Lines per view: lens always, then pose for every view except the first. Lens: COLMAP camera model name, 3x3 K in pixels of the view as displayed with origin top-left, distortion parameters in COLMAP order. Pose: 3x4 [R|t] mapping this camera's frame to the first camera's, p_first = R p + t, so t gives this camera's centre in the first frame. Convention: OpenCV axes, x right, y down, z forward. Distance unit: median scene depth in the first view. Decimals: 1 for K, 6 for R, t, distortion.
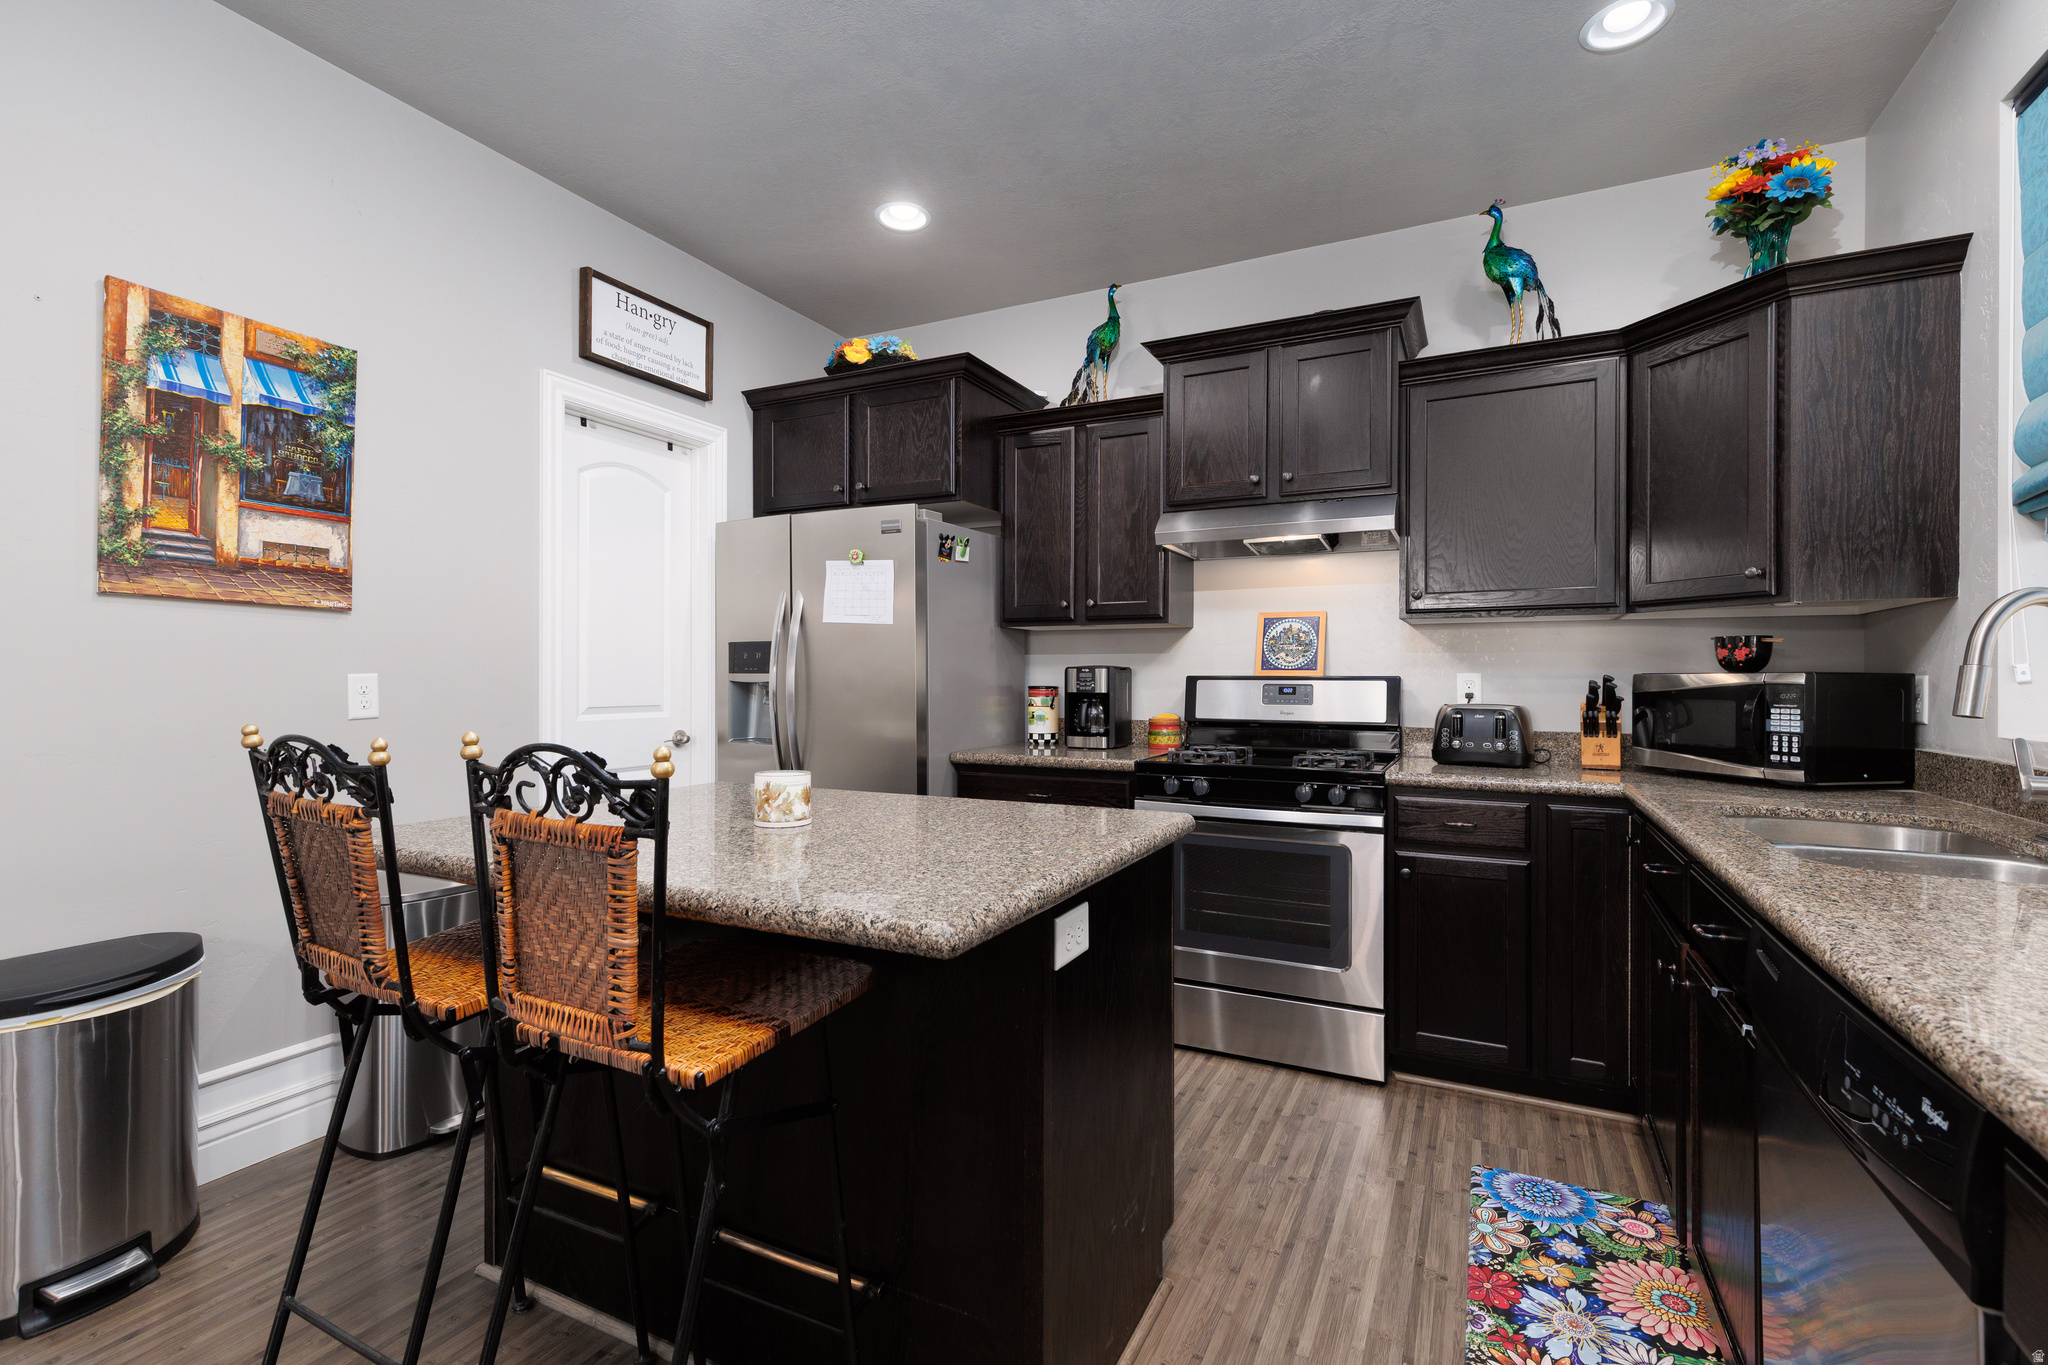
lens RADIAL K [[926.5, 0, 1035.3], [0, 926.5, 679.9], [0, 0, 1]] dist [0.009302, -0.003423]
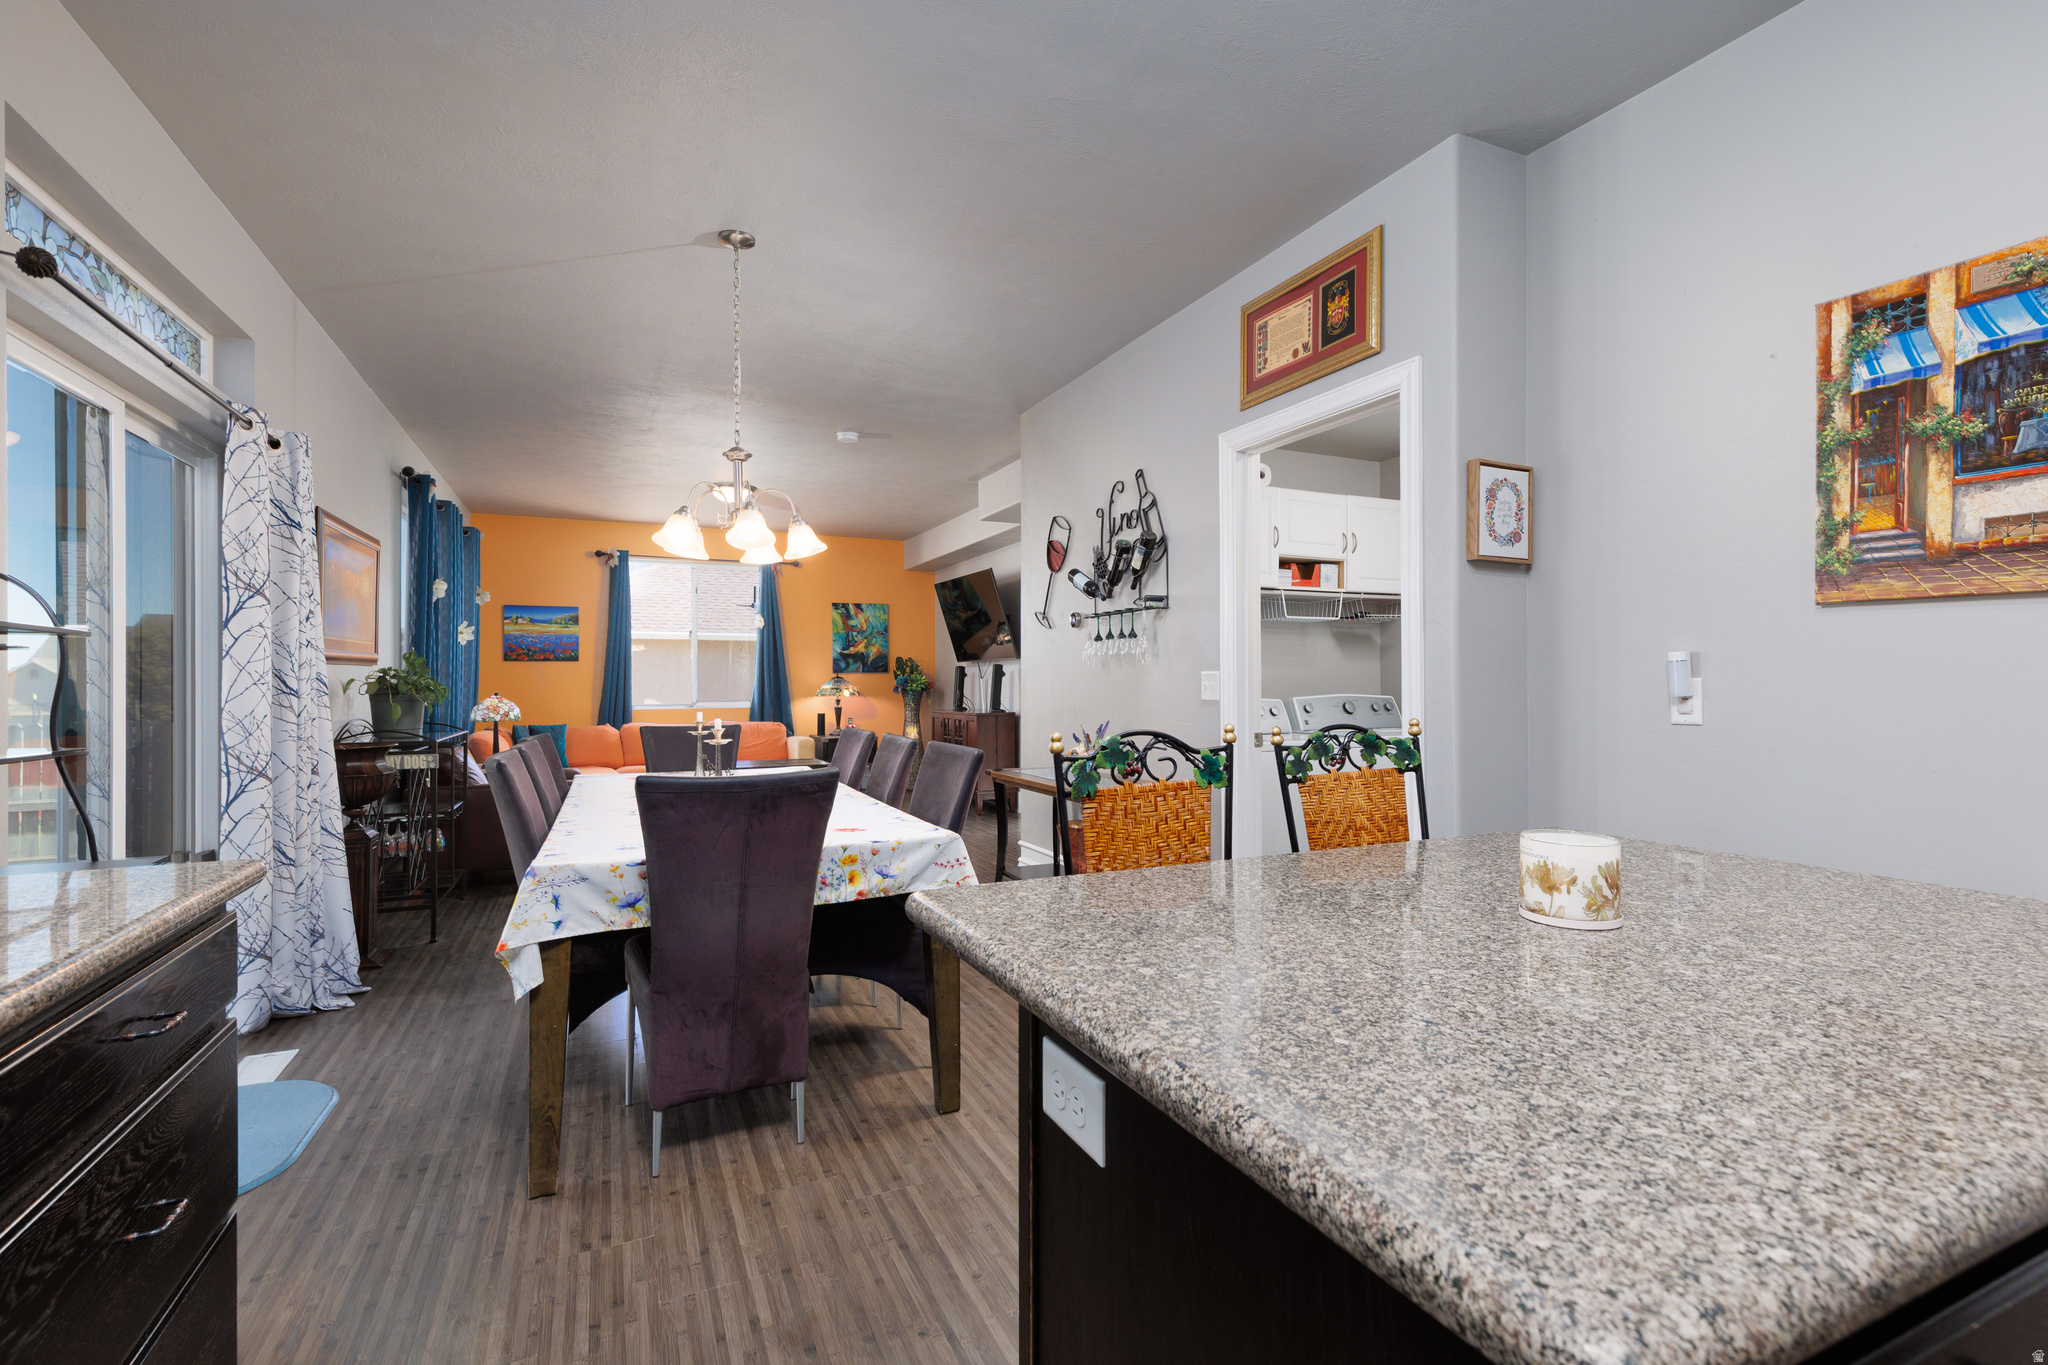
lens RADIAL K [[926.5, 0, 1028.2], [0, 926.5, 676.3], [0, 0, 1]] dist [0.009302, -0.003423]
pose [[-0.631379, -0.008174, -0.775431, 0.285036], [-0.002182, 0.999959, -0.008764, -0.000224], [0.775471, -0.003842, -0.631372, 0.713658]]
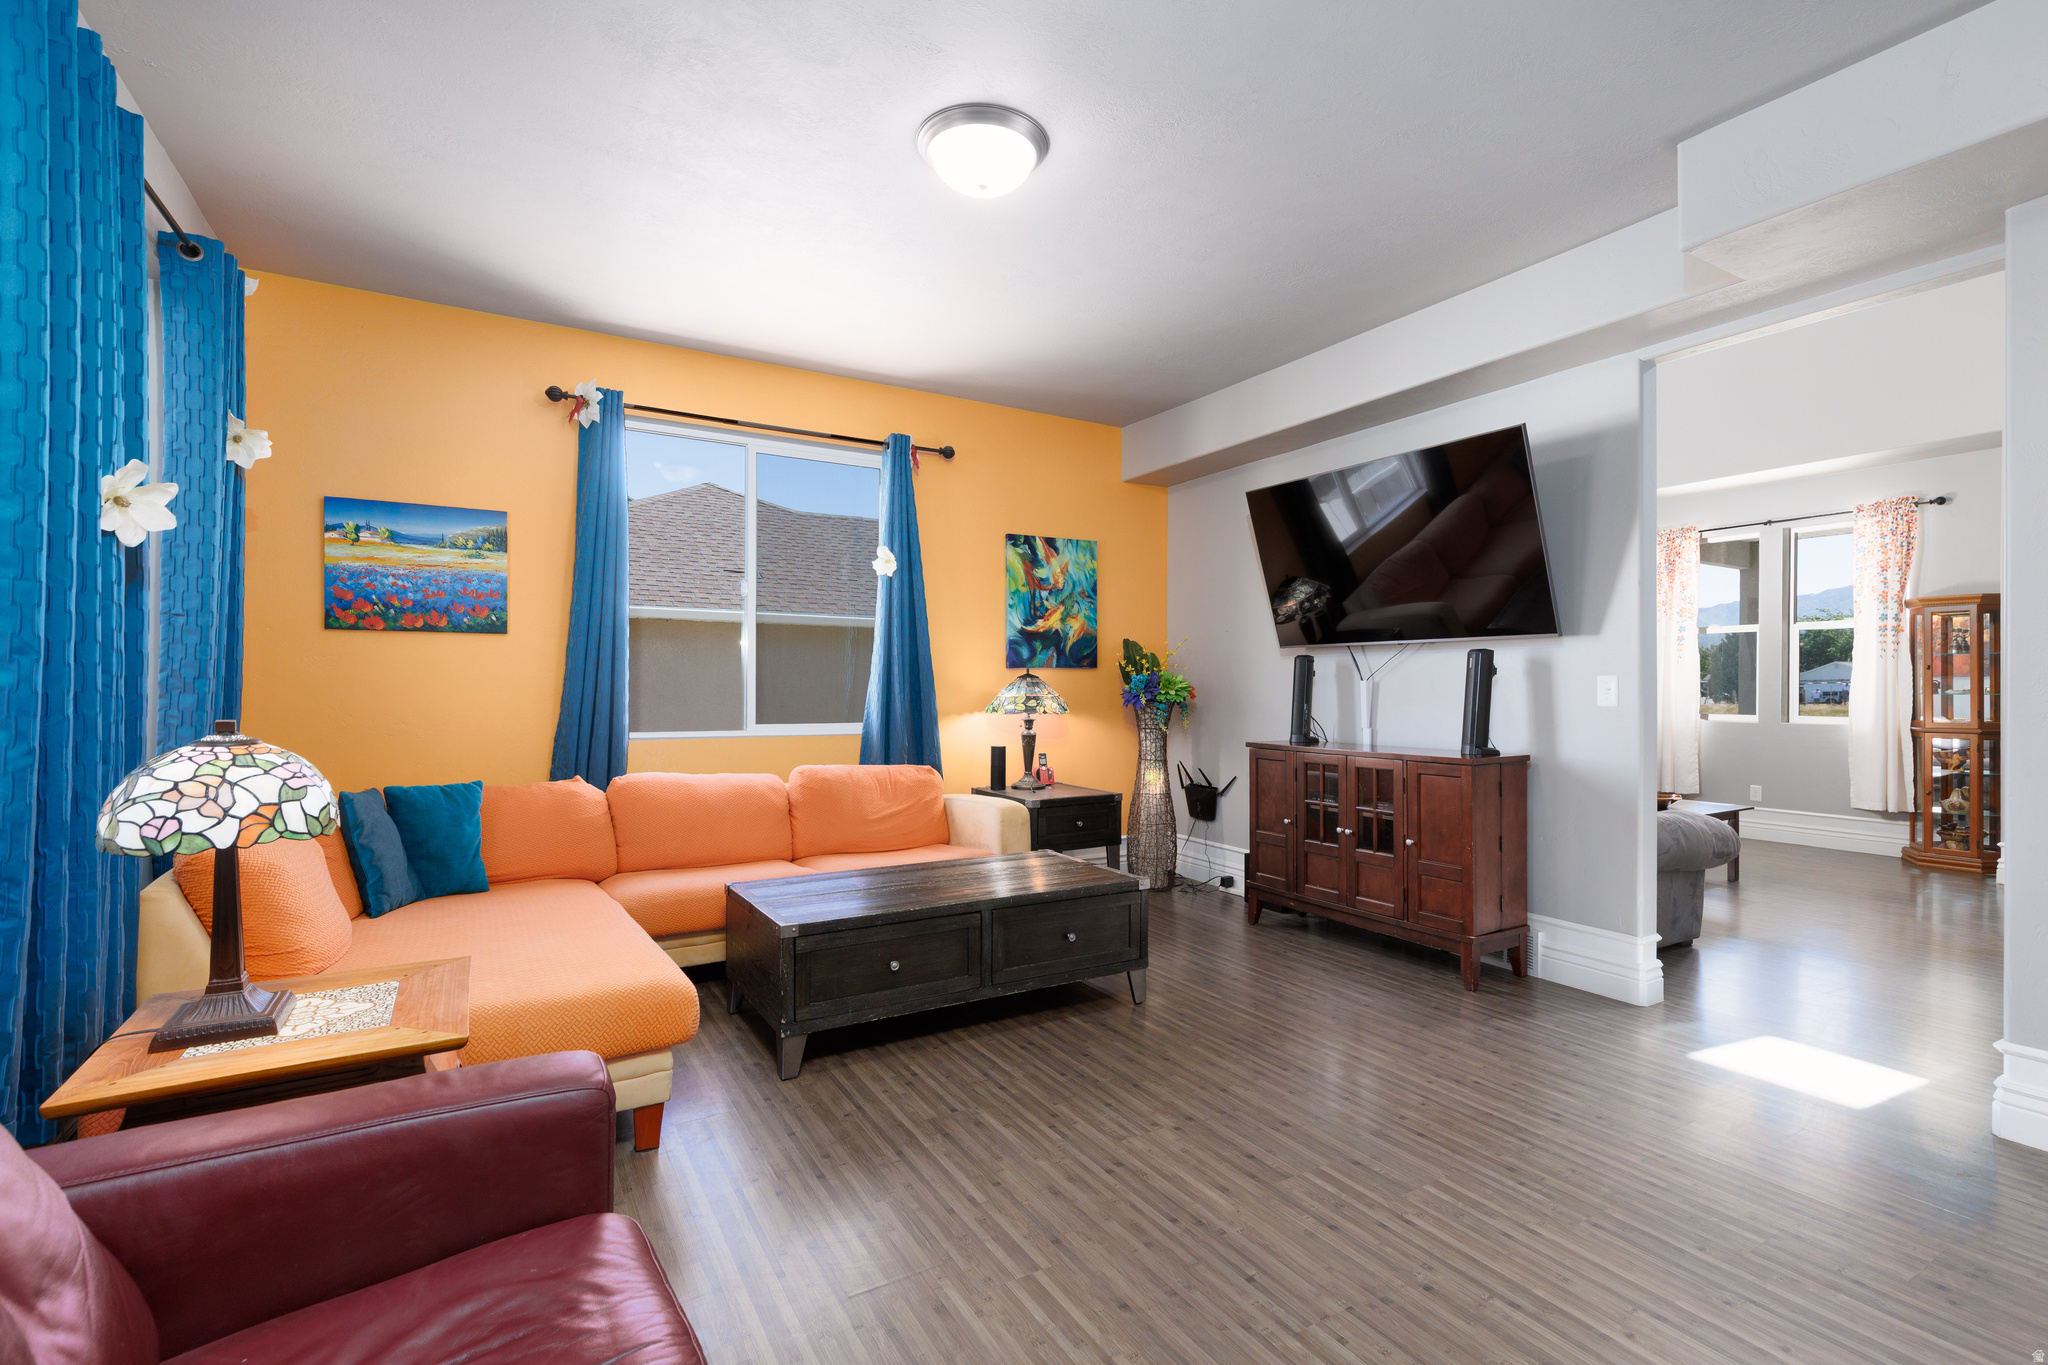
lens RADIAL K [[926.5, 0, 1034.3], [0, 926.5, 685.1], [0, 0, 1]] dist [0.009302, -0.003423]
pose [[-0.543939, -0.008024, -0.839086, -0.491245], [-0.009714, 0.999947, -0.003265, -0.001510], [0.839068, 0.006375, -0.543988, -1.122112]]
